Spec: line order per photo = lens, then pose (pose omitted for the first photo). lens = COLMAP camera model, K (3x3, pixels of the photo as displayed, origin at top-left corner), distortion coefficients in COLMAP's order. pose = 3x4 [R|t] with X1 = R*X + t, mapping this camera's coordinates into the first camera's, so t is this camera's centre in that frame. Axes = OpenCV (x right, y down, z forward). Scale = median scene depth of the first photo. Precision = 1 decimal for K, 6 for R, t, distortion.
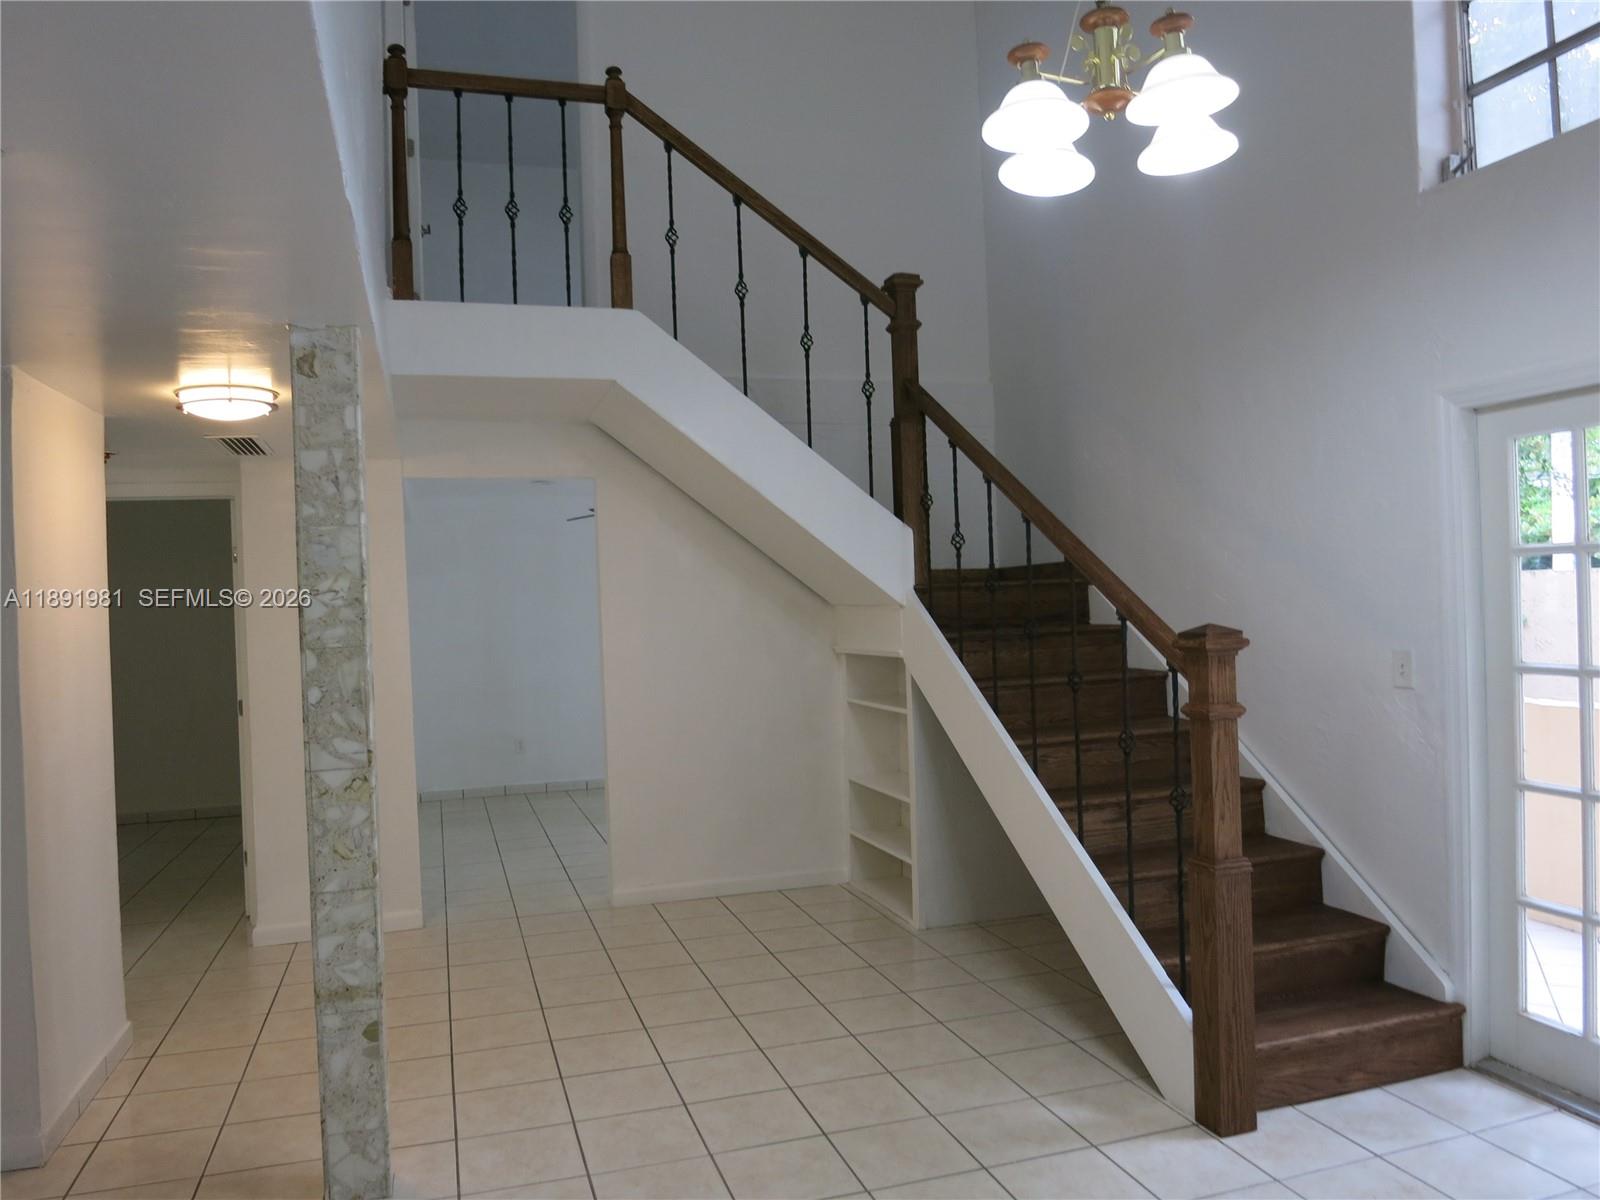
lens RADIAL K [[1143.2, 0, 787.6], [0, 1143.2, 594.8], [0, 0, 1]] dist [-0.042189, 0.000524]
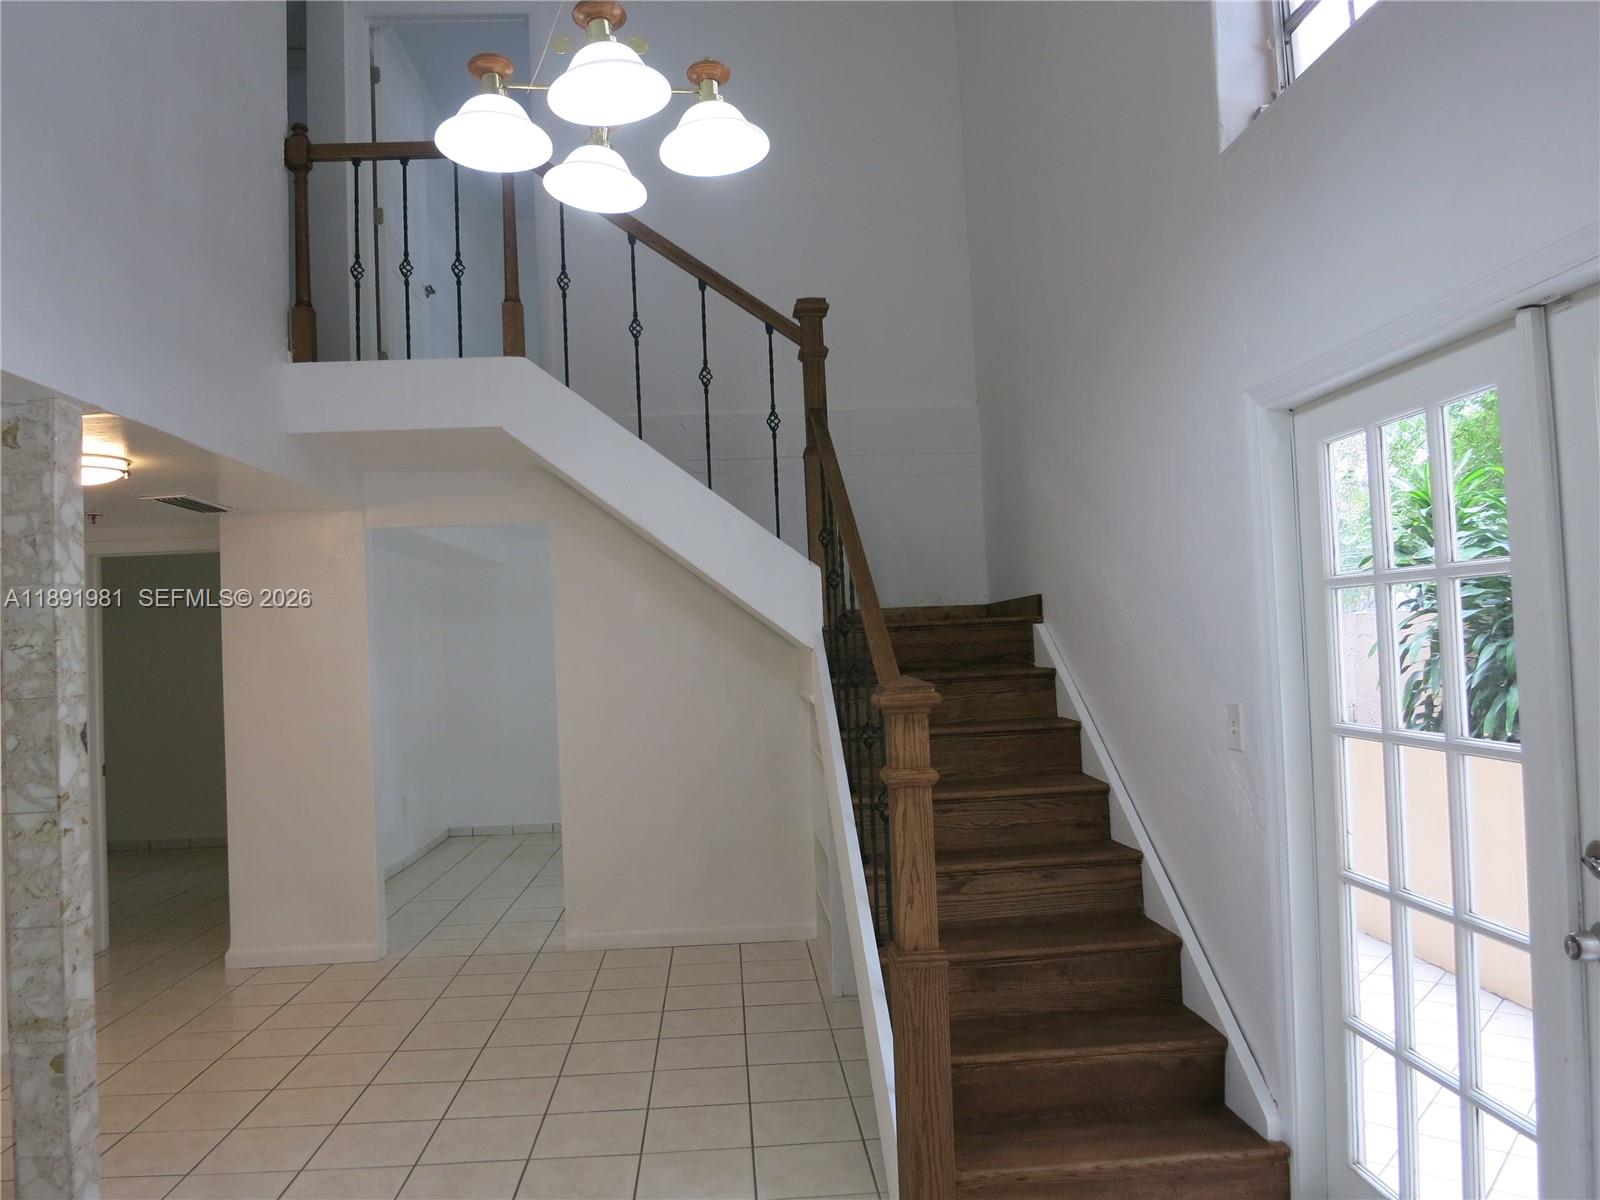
lens RADIAL K [[1143.2, 0, 795.8], [0, 1143.2, 594.2], [0, 0, 1]] dist [-0.042189, 0.000524]
pose [[0.970429, -0.017340, -0.240764, 0.461972], [0.010539, 0.999509, -0.029507, -0.010859], [0.241158, 0.026097, 0.970135, 0.120492]]
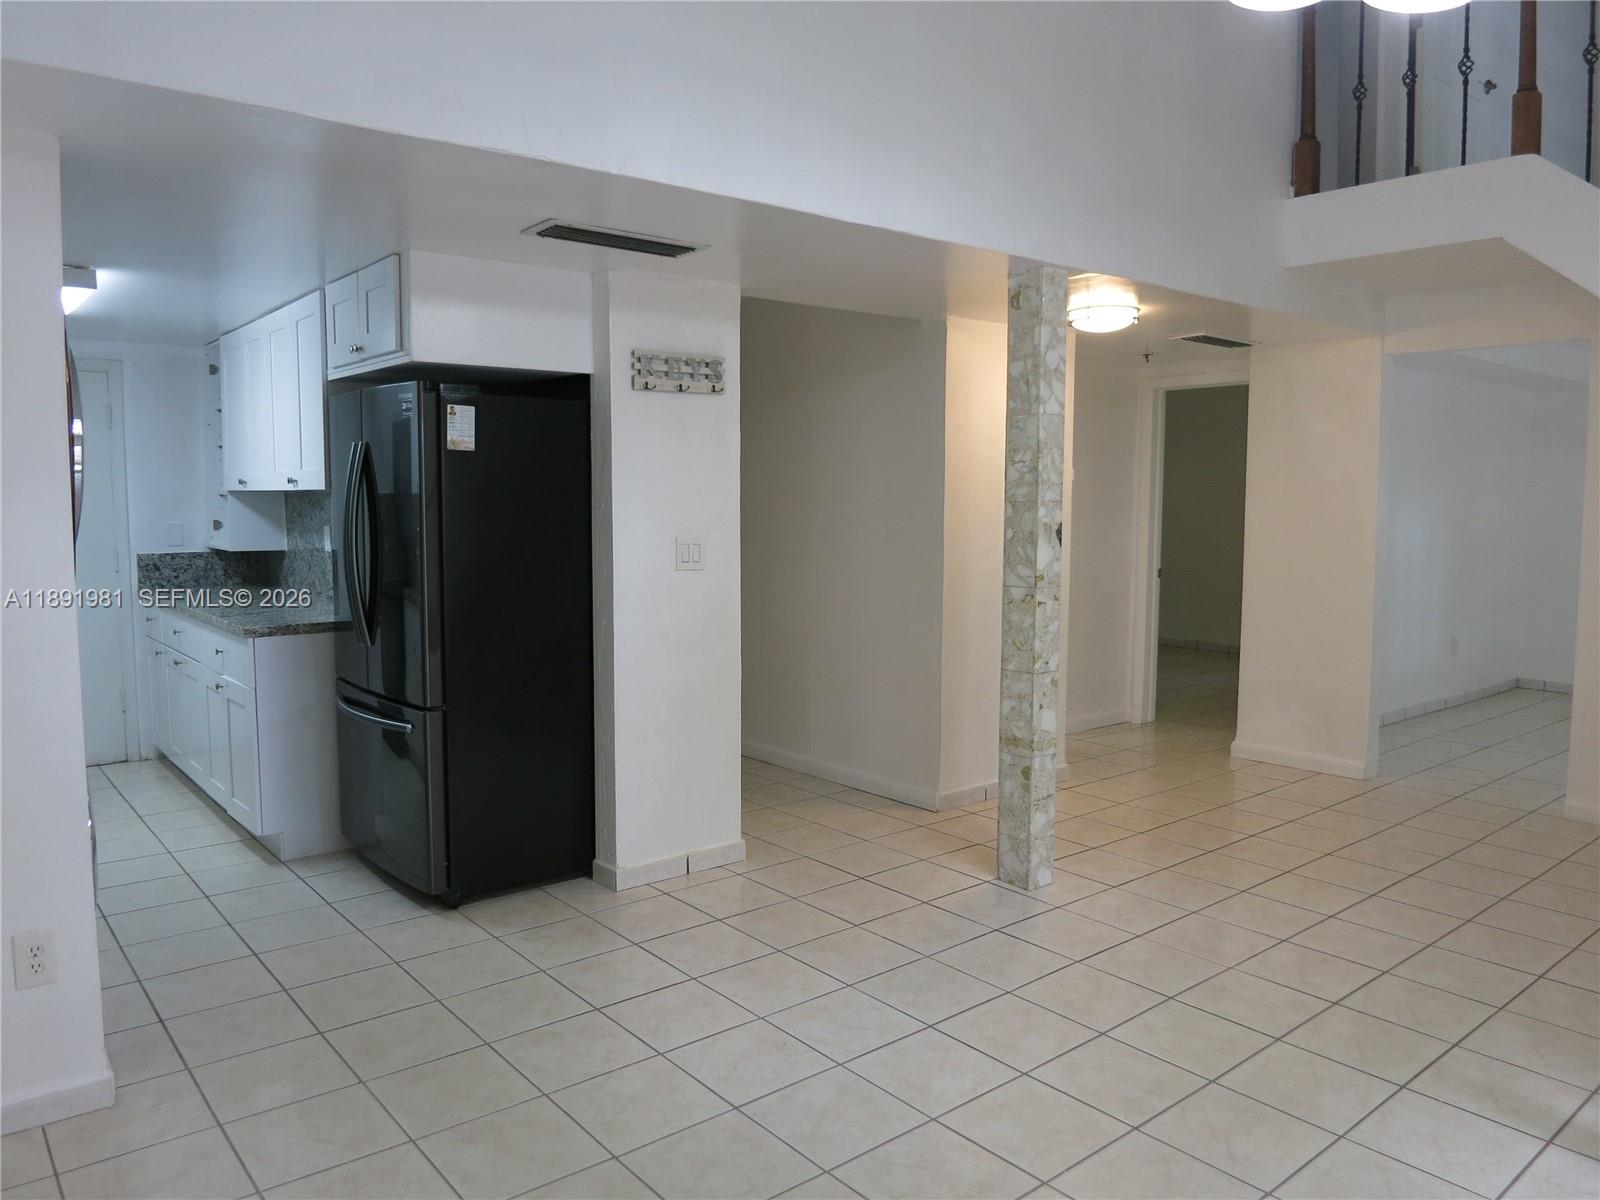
lens RADIAL K [[1143.2, 0, 789.5], [0, 1143.2, 593.7], [0, 0, 1]] dist [-0.042189, 0.000524]
pose [[0.368649, 0.114825, -0.922449, 0.680901], [-0.011127, 0.992815, 0.119137, -0.004764], [0.929502, -0.033656, 0.367278, 0.166754]]
